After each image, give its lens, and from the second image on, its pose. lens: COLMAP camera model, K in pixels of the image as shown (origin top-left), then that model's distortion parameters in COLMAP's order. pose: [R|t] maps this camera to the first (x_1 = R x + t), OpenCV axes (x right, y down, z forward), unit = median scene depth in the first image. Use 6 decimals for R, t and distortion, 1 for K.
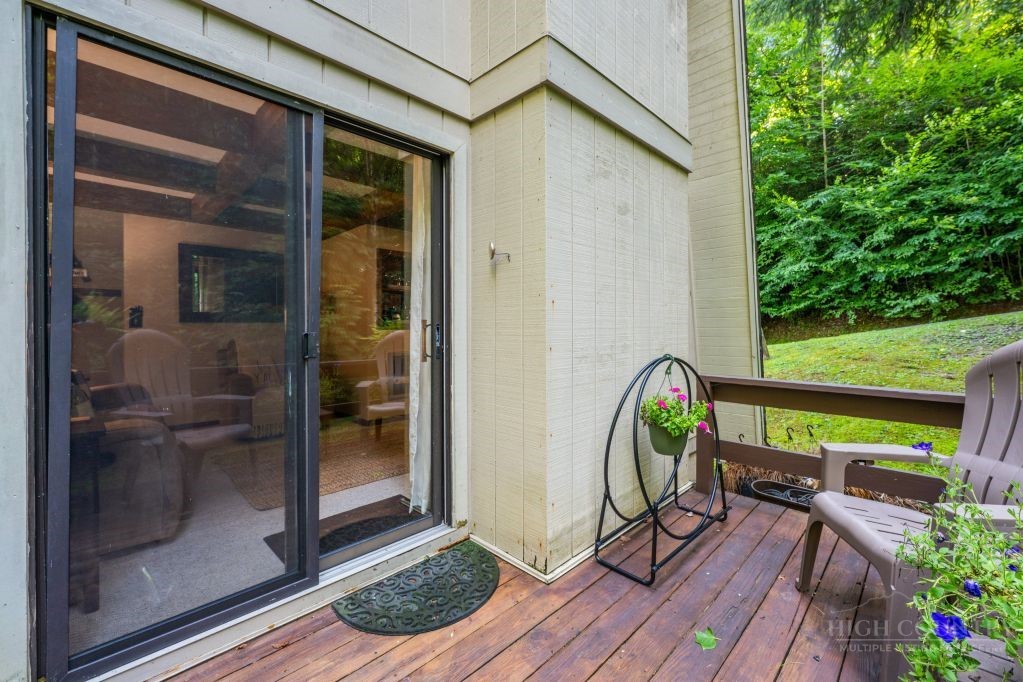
lens RADIAL K [[417.5, 0, 513.4], [0, 417.5, 323.6], [0, 0, 1]] dist [0.001038, 0.000206]
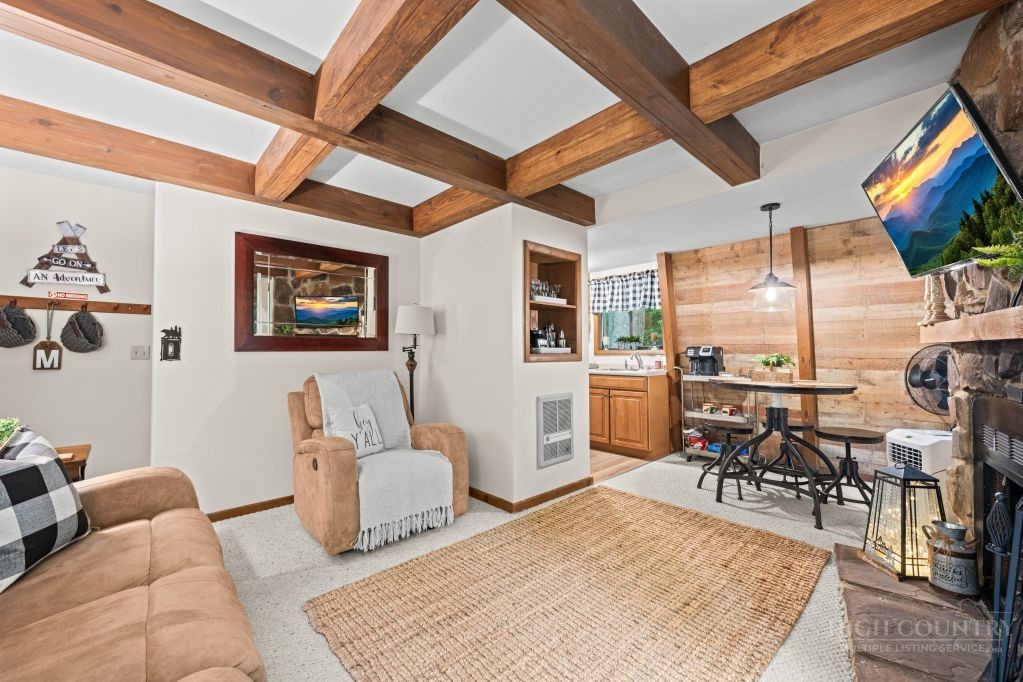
lens RADIAL K [[403.0, 0, 511.5], [0, 403.0, 341.0], [0, 0, 1]] dist [0.000085, 0.000011]
pose [[0.999534, -0.000086, -0.030524, -0.347118], [-0.000734, 0.999639, -0.026845, -0.004320], [0.030515, 0.026854, 0.999173, 0.381671]]
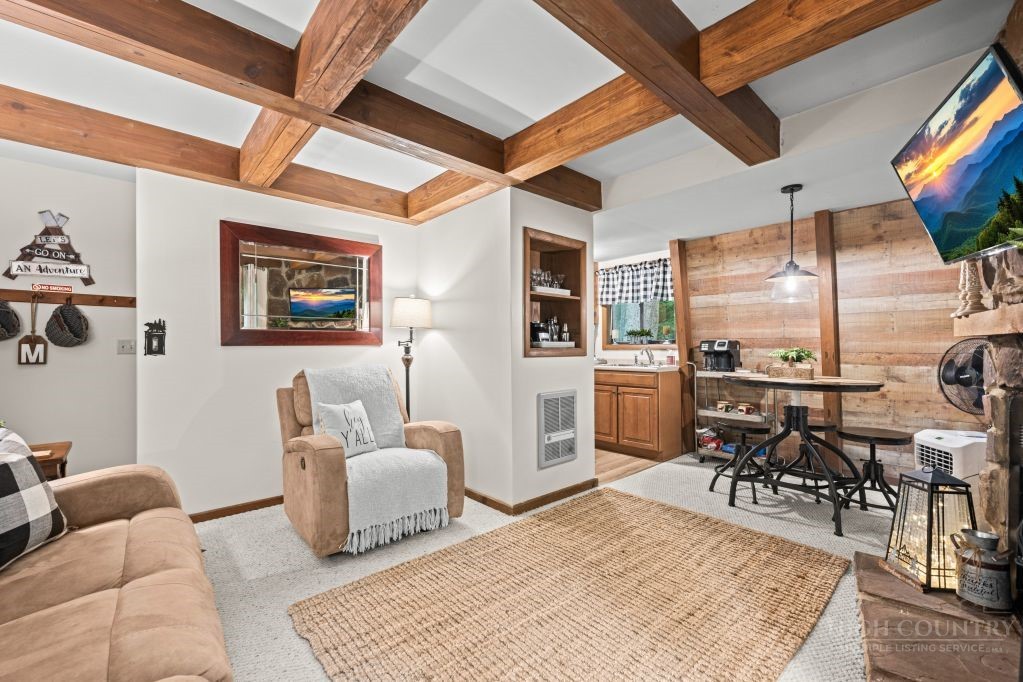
lens RADIAL K [[423.3, 0, 508.7], [0, 423.3, 344.8], [0, 0, 1]] dist [-0.000111, -0.000191]
pose [[0.998434, 0.000467, -0.055934, -0.332967], [-0.000701, 0.999991, -0.004152, -0.003617], [0.055932, 0.004185, 0.998426, 0.389182]]
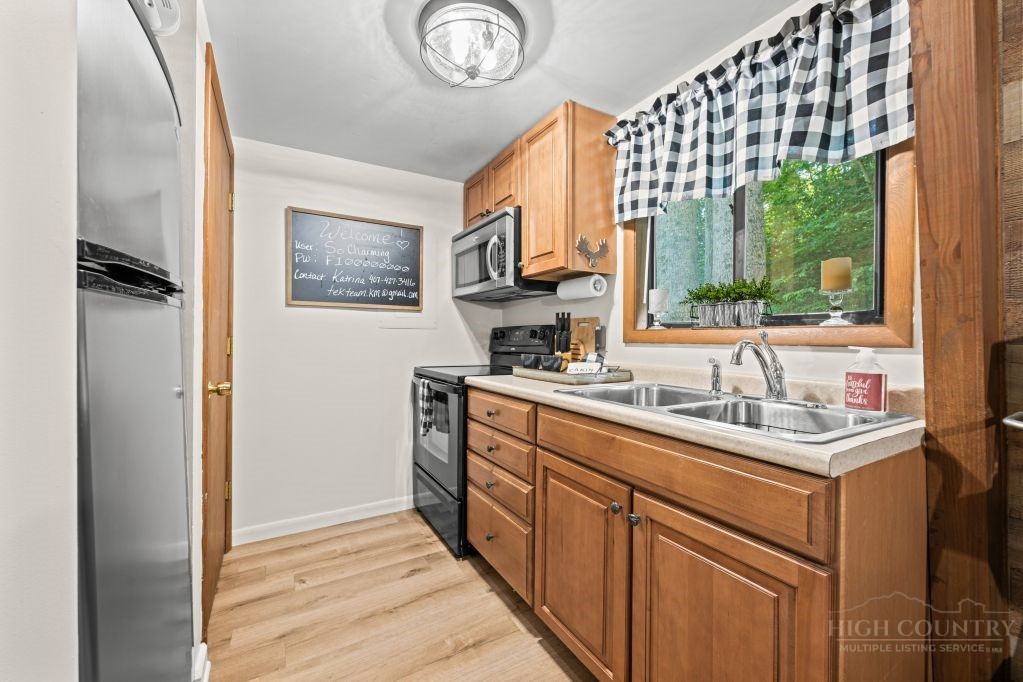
lens RADIAL K [[403.0, 0, 511.5], [0, 403.0, 341.0], [0, 0, 1]] dist [0.000085, 0.000011]
pose [[0.966929, 0.013473, -0.254690, -0.132110], [-0.011440, 0.999890, 0.009459, 0.000634], [0.254790, -0.006232, 0.966976, 1.186860]]
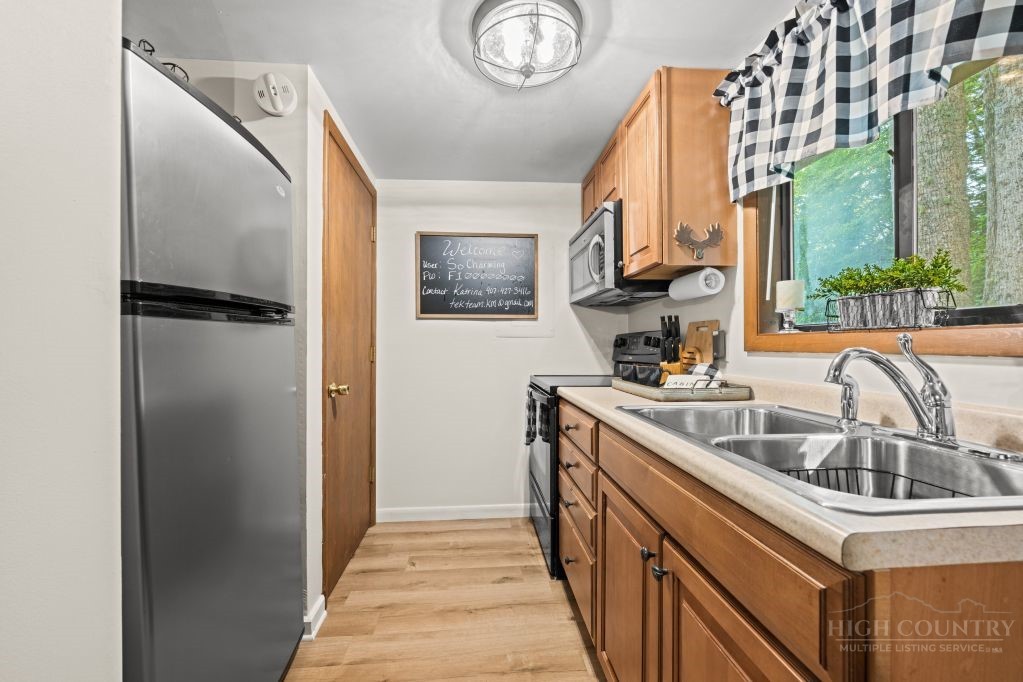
lens RADIAL K [[413.8, 0, 509.6], [0, 413.8, 345.8], [0, 0, 1]] dist [-0.001012, -0.000173]
pose [[0.762660, 0.005749, -0.646774, -0.046614], [-0.002478, 0.999979, 0.005967, -0.001047], [0.646795, -0.002947, 0.762658, 1.242066]]
